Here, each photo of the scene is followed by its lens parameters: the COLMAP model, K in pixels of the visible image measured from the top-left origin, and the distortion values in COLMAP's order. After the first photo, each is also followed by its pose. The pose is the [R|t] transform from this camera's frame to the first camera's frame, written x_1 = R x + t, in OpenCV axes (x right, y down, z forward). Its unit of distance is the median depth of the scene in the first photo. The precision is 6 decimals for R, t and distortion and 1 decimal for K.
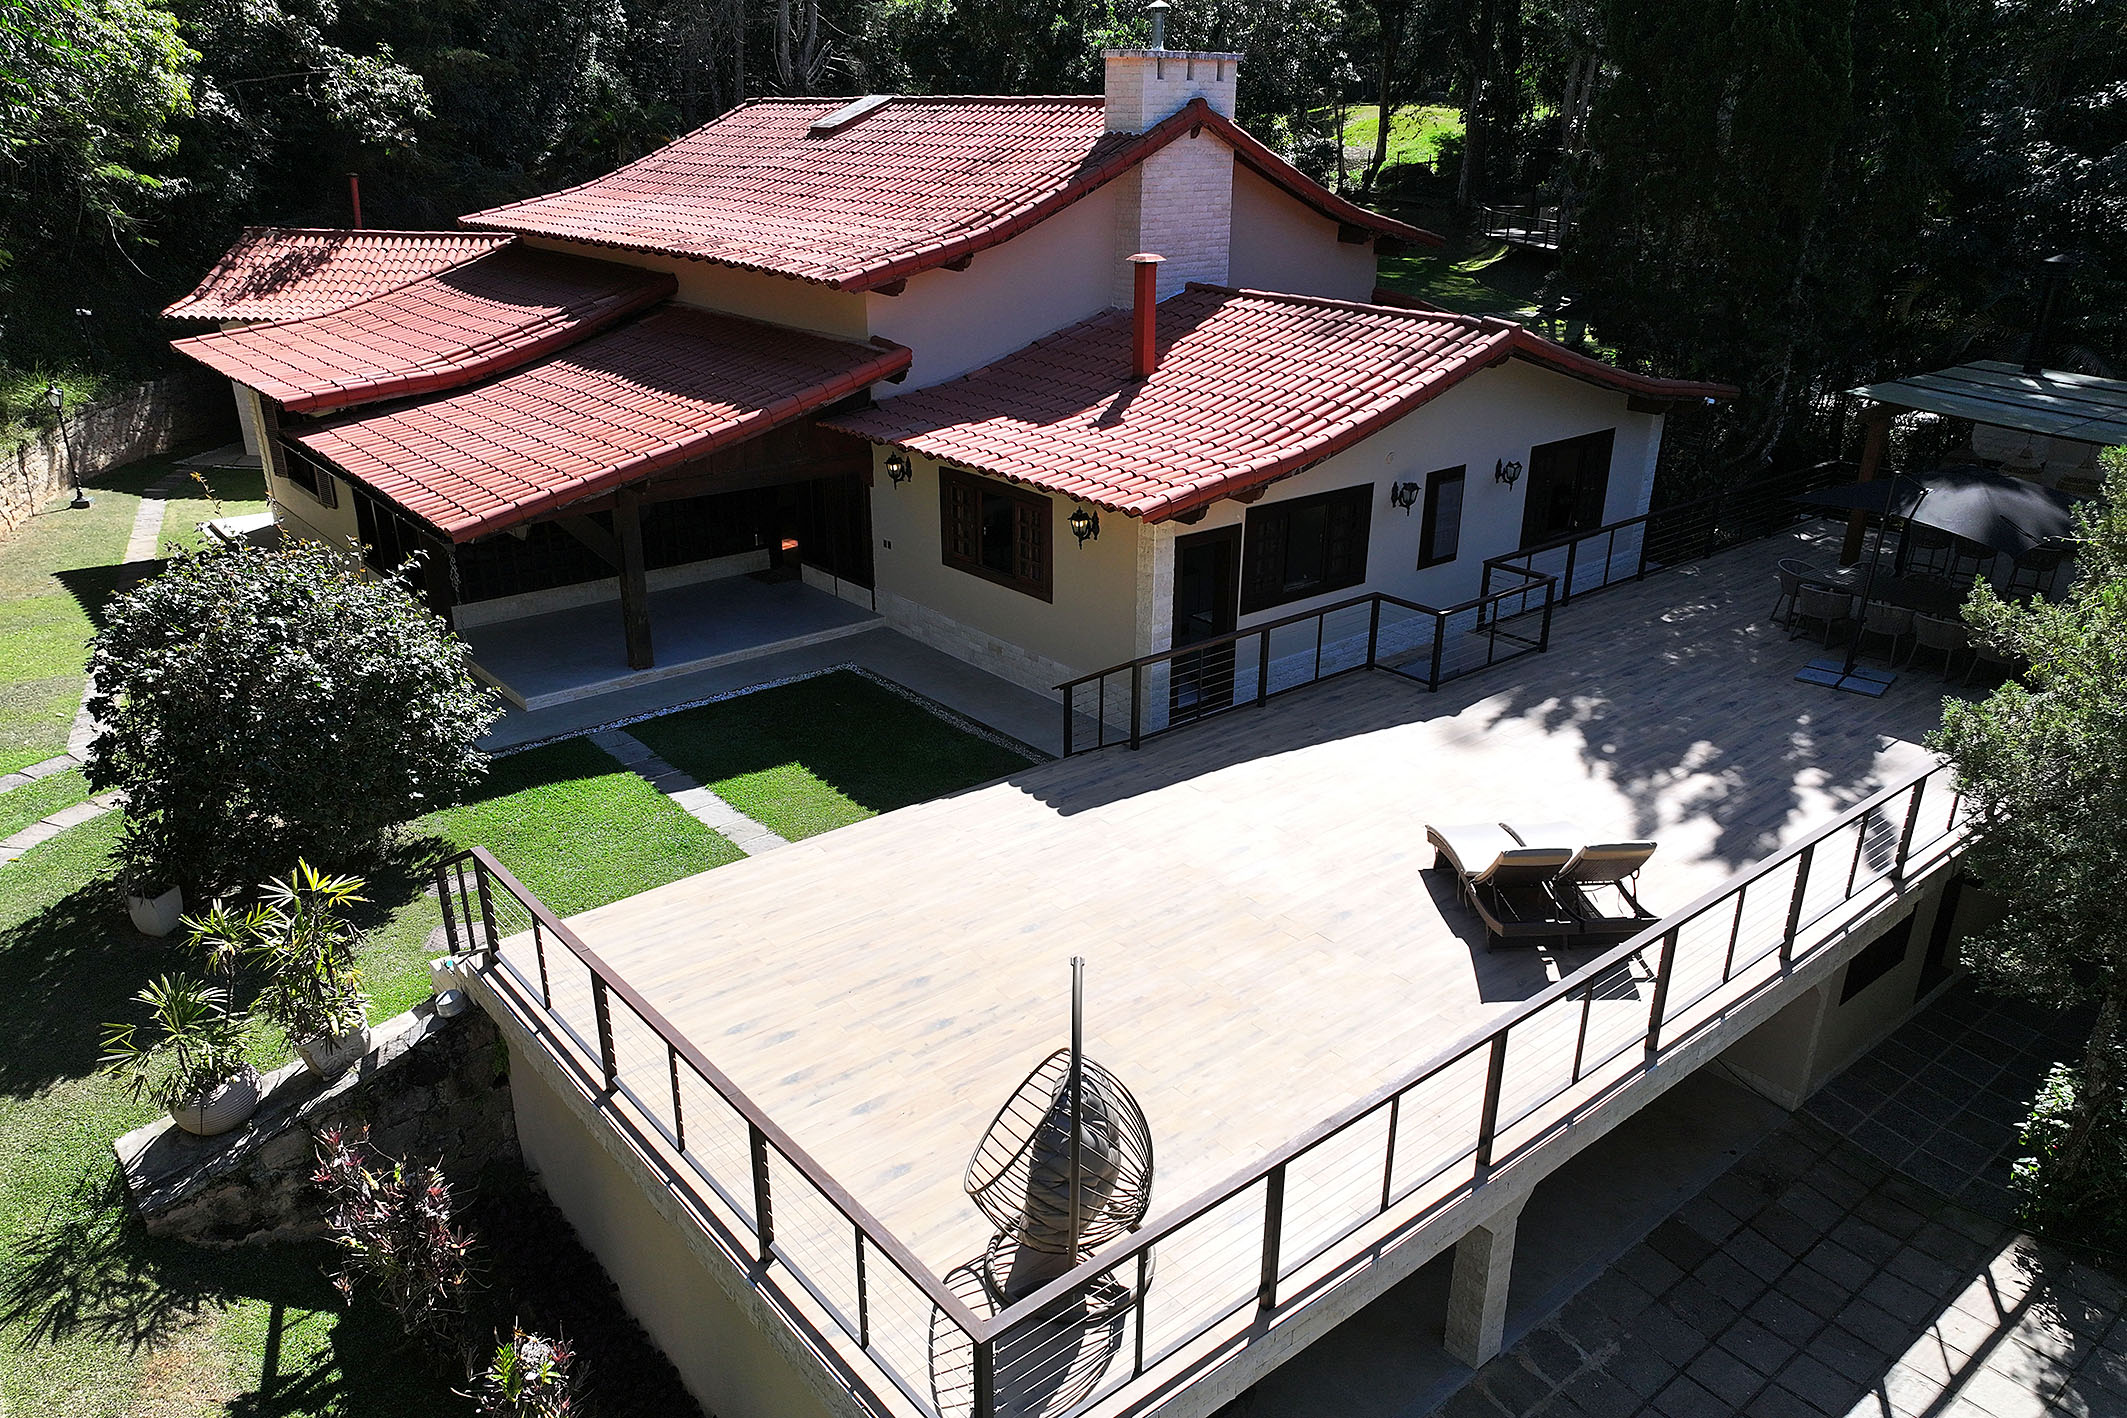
lens RADIAL K [[1496.3, 0, 1063.5], [0, 1496.3, 783.4], [0, 0, 1]] dist [0.001065, -0.006076]
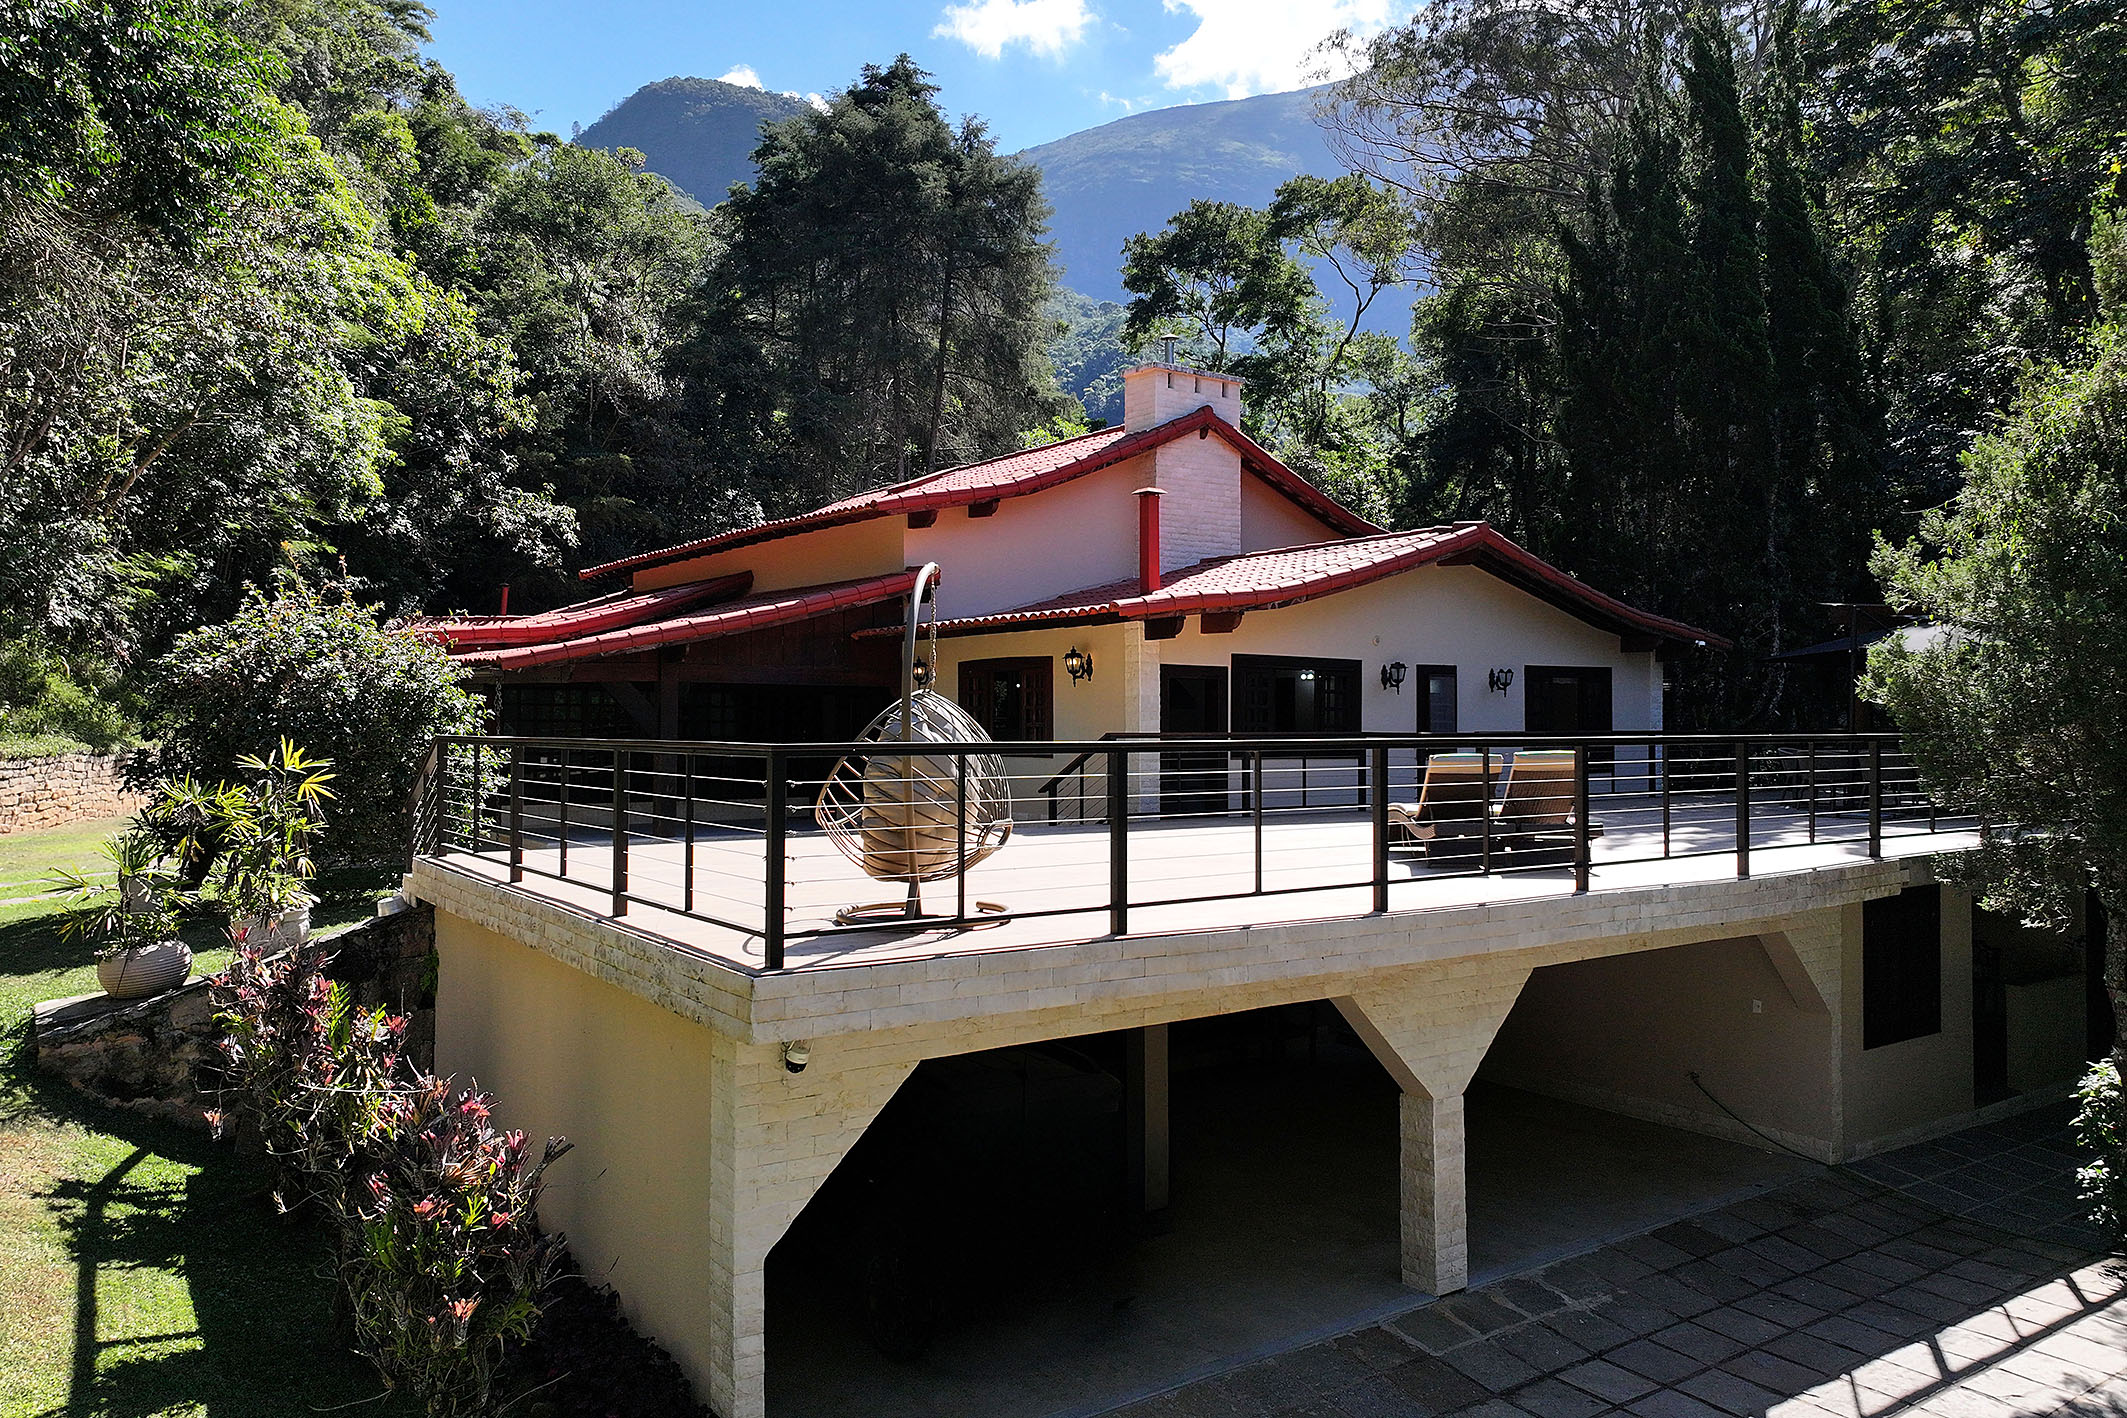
lens RADIAL K [[1513.3, 0, 1063.5], [0, 1513.3, 709.0], [0, 0, 1]] dist [-0.002144, 0.003096]
pose [[0.996956, -0.004558, -0.077839, 0.079762], [-0.028349, 0.908781, -0.416309, 0.278935], [0.072636, 0.417248, 0.905885, 0.029295]]
